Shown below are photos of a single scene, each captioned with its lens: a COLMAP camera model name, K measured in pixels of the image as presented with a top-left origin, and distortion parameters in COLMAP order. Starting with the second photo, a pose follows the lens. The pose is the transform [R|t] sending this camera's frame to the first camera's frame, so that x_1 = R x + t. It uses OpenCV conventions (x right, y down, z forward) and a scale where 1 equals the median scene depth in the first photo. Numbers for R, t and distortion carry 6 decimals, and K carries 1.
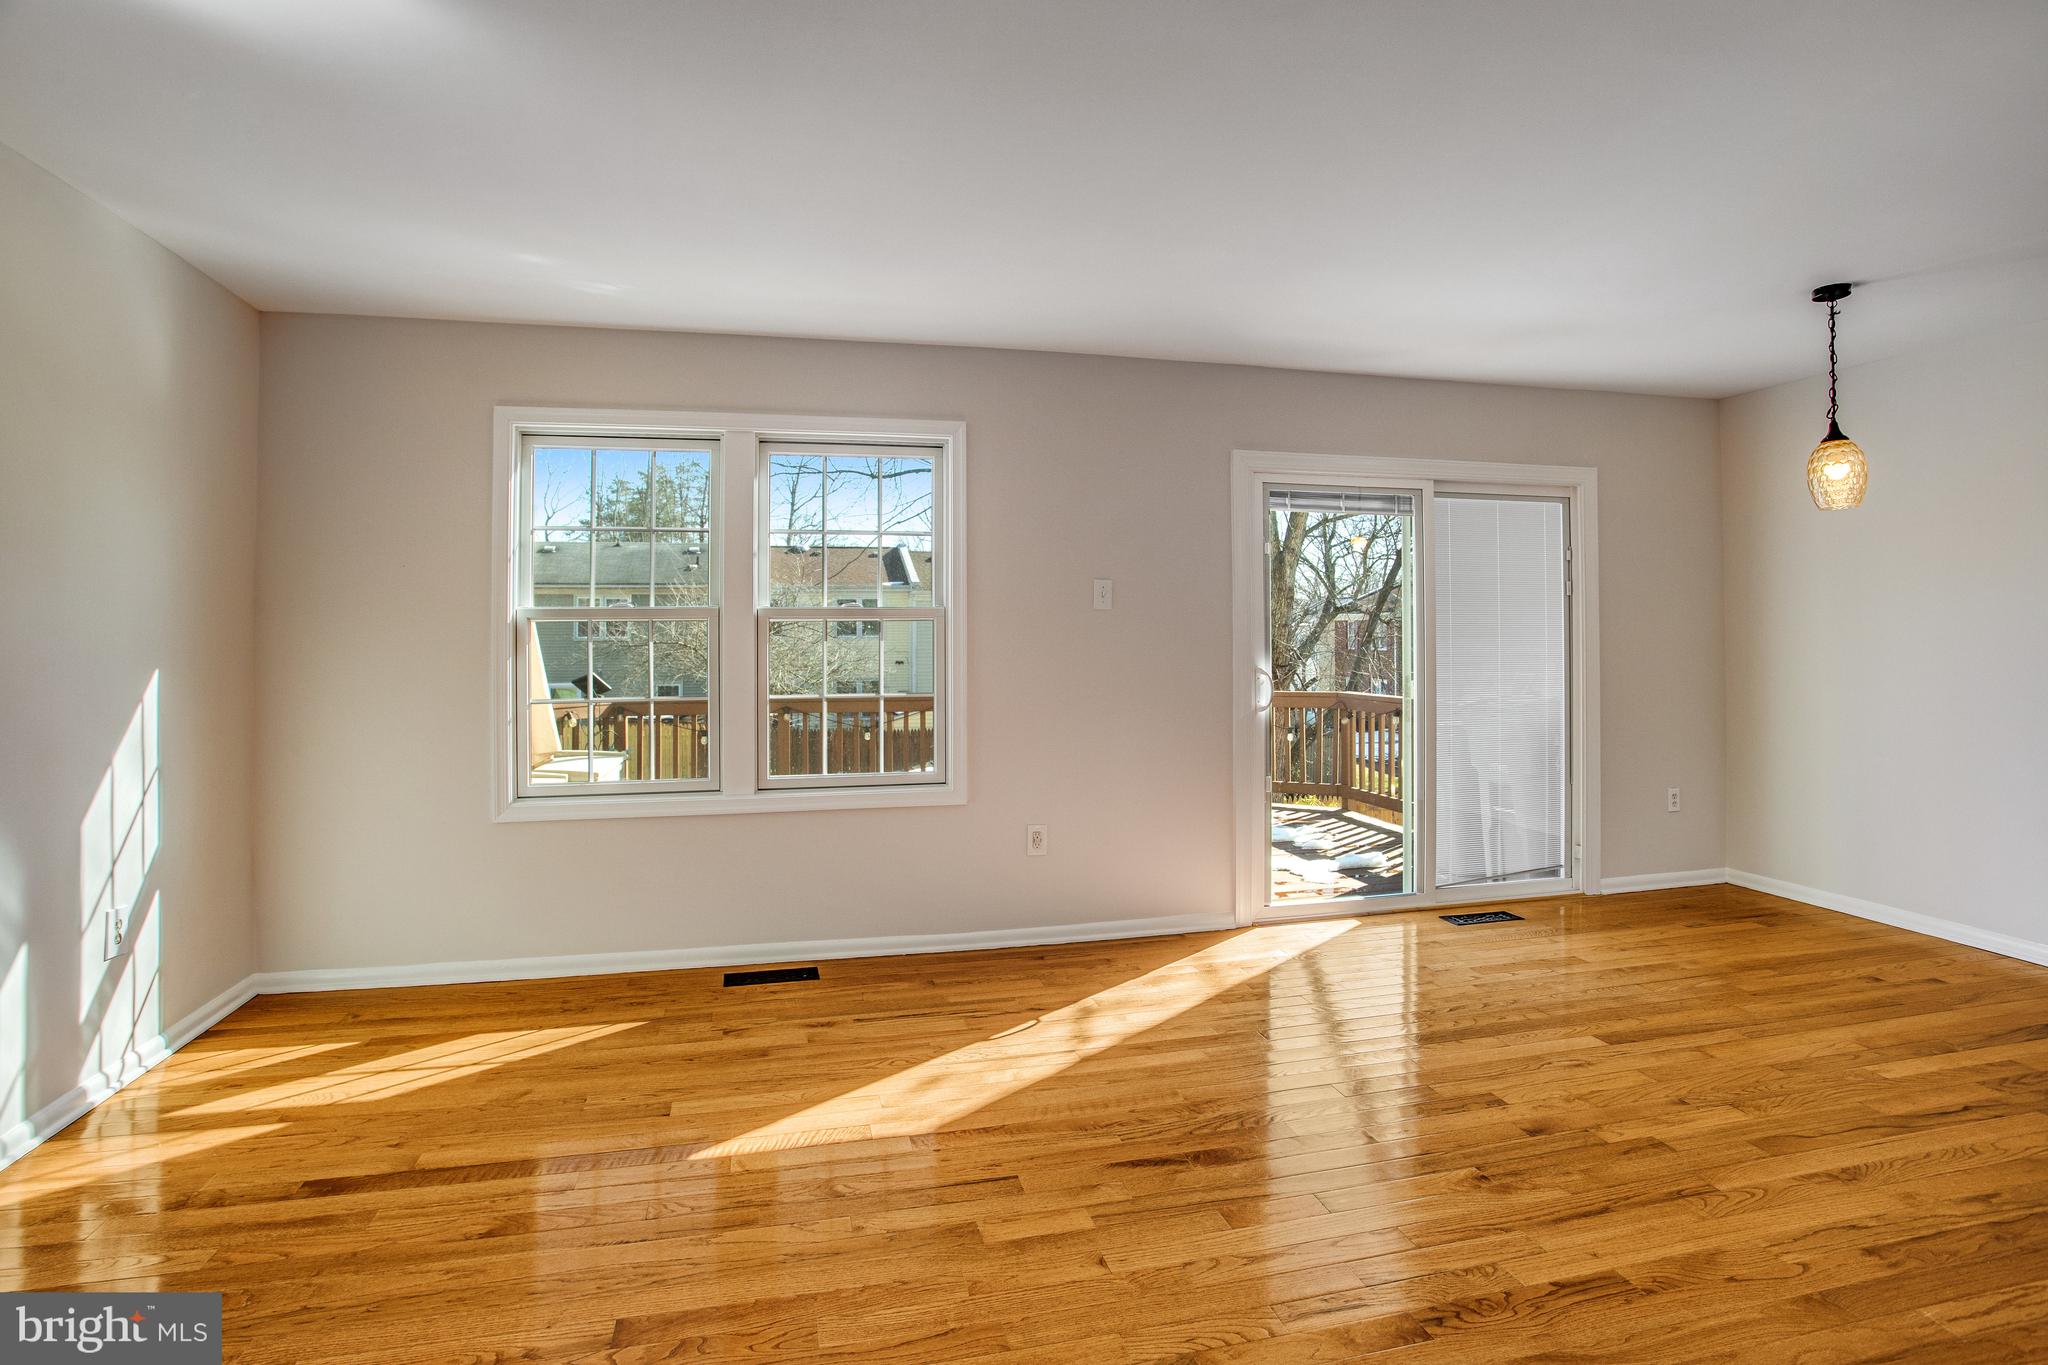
lens RADIAL K [[1034.0, 0, 1023.4], [0, 1034.0, 605.4], [0, 0, 1]] dist [-0.033902, 0.001473]
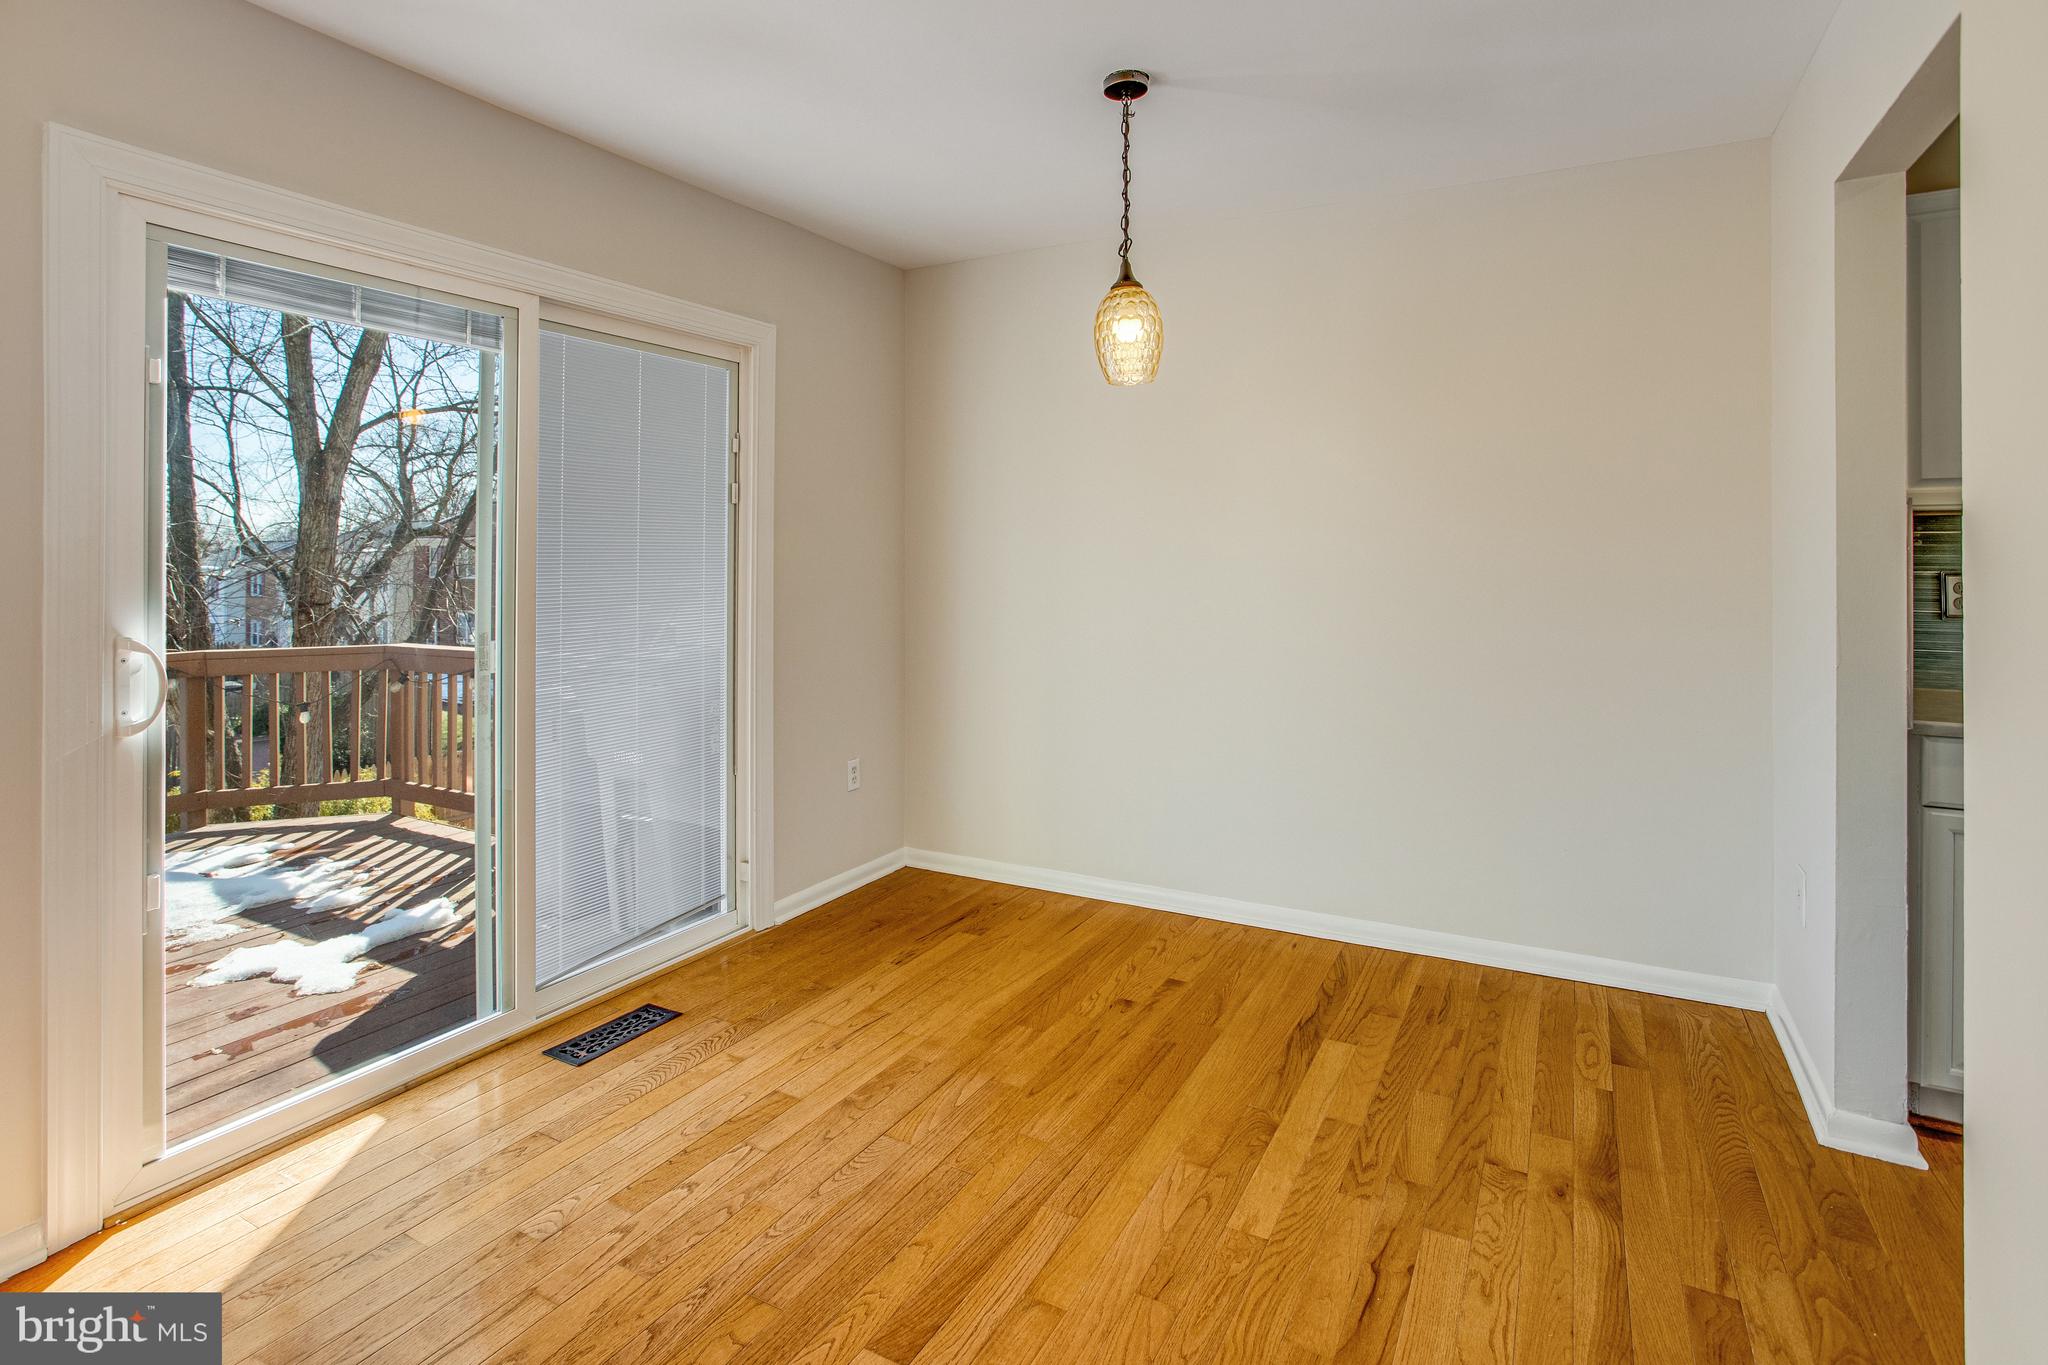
lens RADIAL K [[1010.9, 0, 1021.2], [0, 1010.9, 552.1], [0, 0, 1]] dist [-0.026630, 0.000340]
pose [[0.670380, 0.006138, 0.741993, 0.158171], [-0.020097, 0.999749, 0.009887, 0.012242], [-0.741746, -0.021540, 0.670335, 0.404958]]
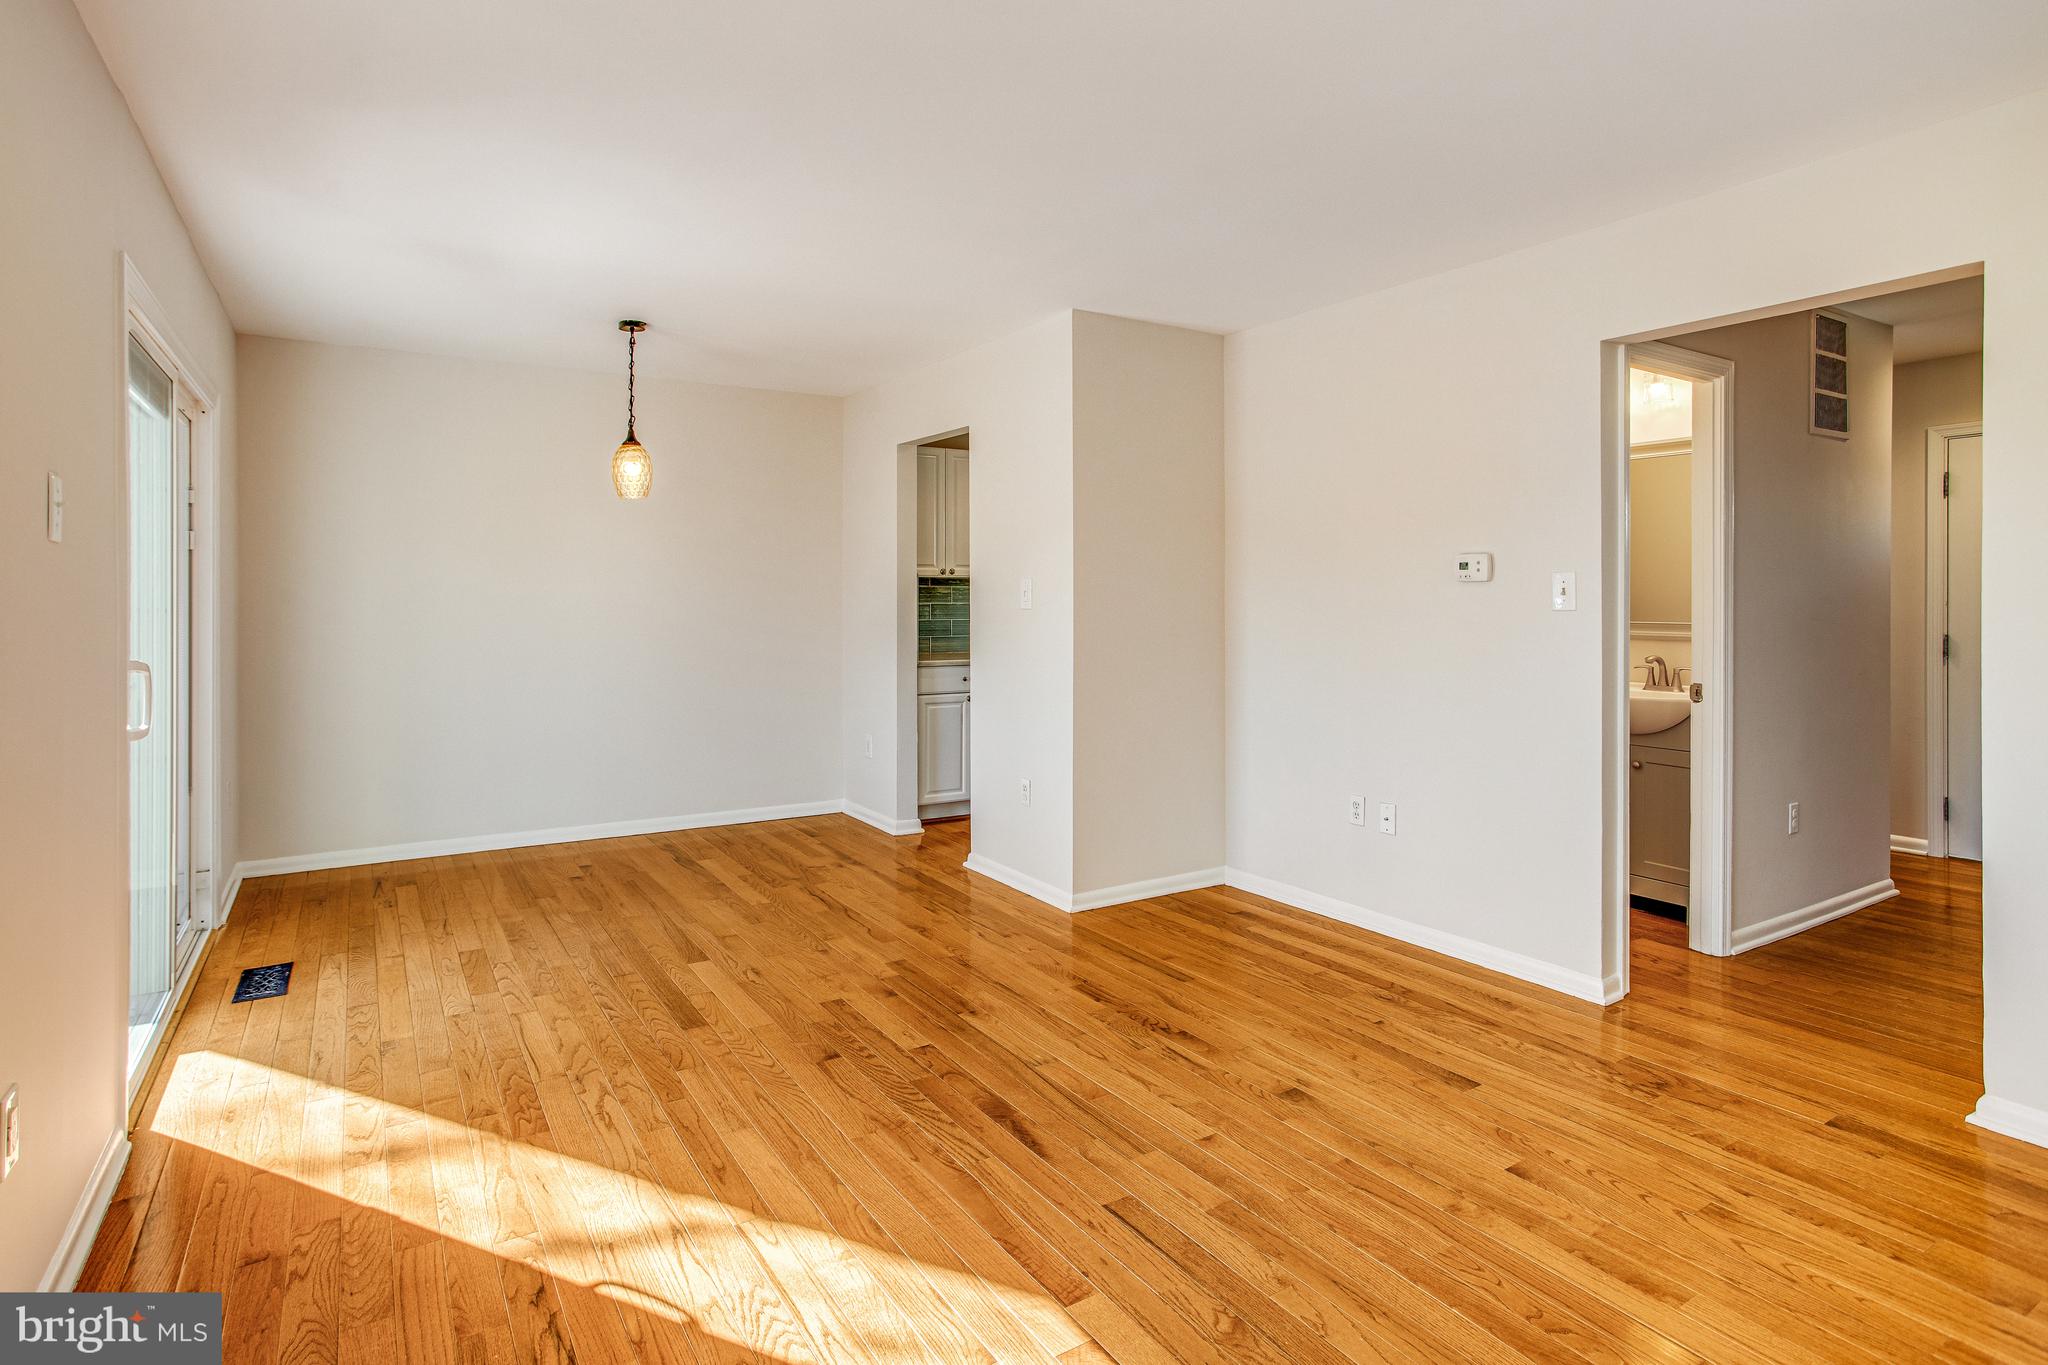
lens RADIAL K [[1063.8, 0, 1026.9], [0, 1063.8, 603.6], [0, 0, 1]] dist [-0.001742, 0.000568]
pose [[-0.326140, 0.000819, 0.945321, -0.422697], [-0.023023, 0.999696, -0.008809, 0.023033], [-0.945041, -0.024637, -0.326022, 0.679616]]
